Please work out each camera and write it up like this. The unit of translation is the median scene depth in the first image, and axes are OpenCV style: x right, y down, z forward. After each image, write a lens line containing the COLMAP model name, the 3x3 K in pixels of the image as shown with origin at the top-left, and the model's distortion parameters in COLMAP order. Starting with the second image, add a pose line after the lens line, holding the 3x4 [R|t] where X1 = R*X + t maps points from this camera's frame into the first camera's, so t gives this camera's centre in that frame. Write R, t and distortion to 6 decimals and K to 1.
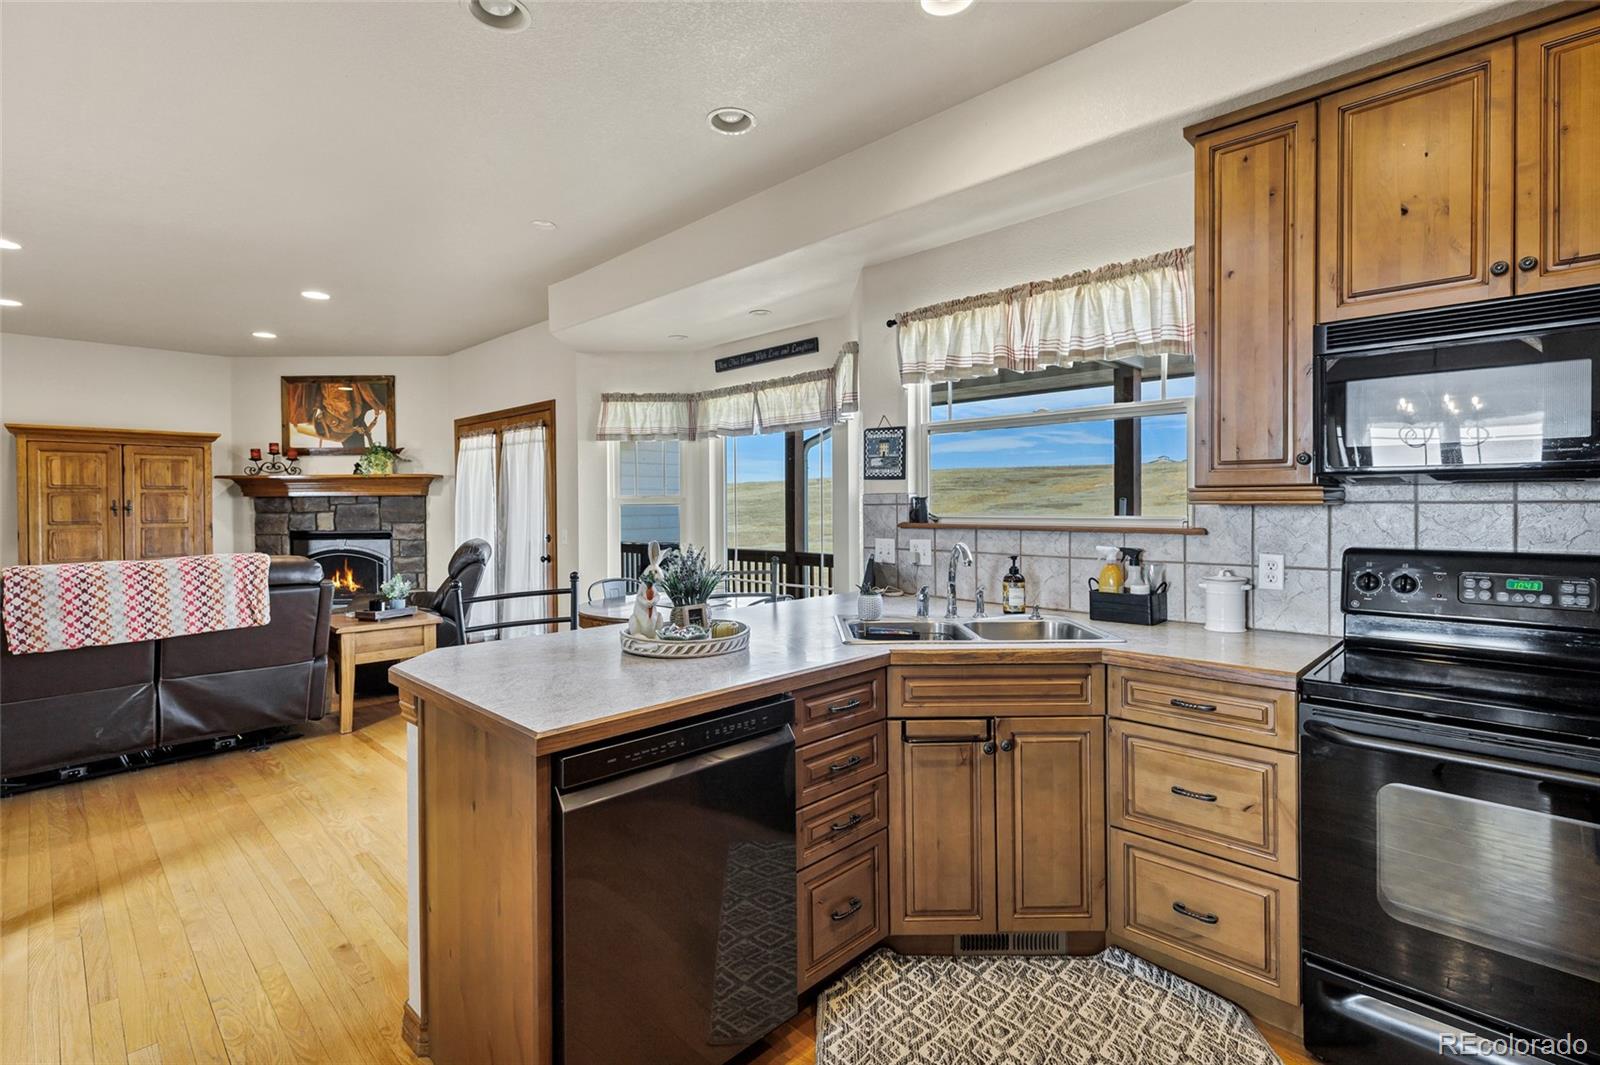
lens RADIAL K [[733.4, 0, 804.5], [0, 733.4, 507.7], [0, 0, 1]] dist [0.000502, -0.000093]
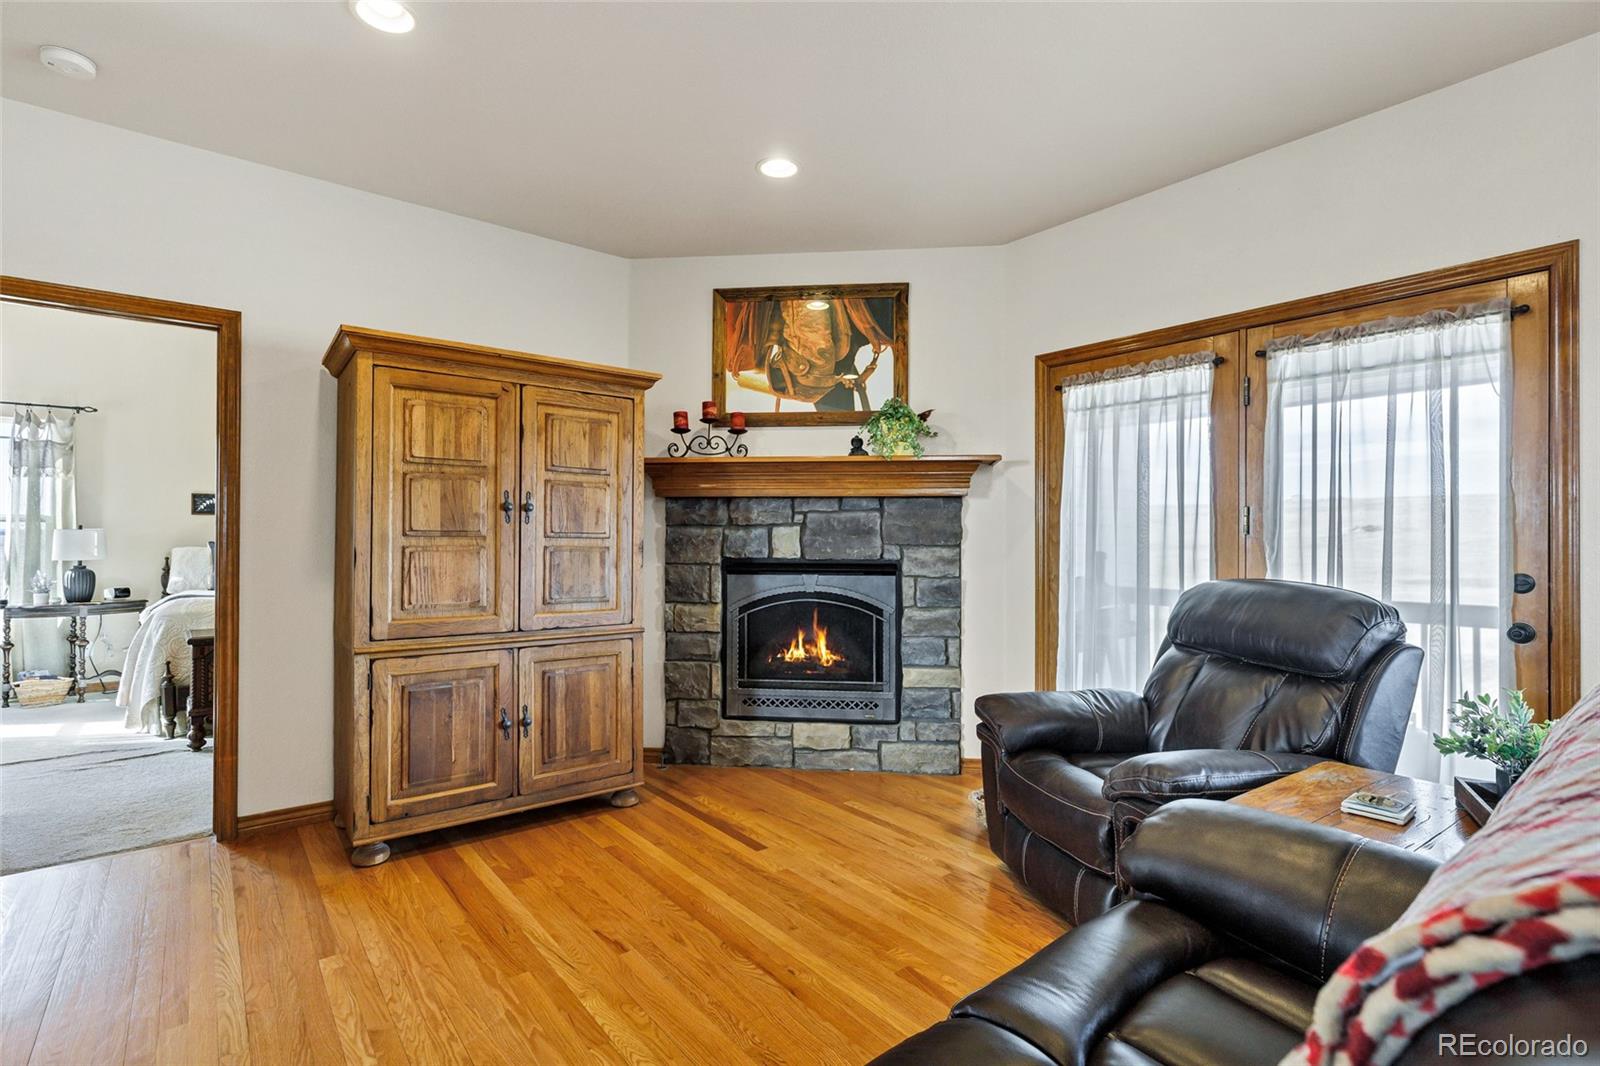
lens RADIAL K [[734.5, 0, 800.0], [0, 734.5, 533.0], [0, 0, 1]] dist [0.002504, 0.000196]
pose [[0.992859, 0.011352, -0.118756, -0.577162], [-0.013347, 0.999783, -0.016014, 0.020722], [0.118548, 0.017485, 0.992794, 0.440249]]
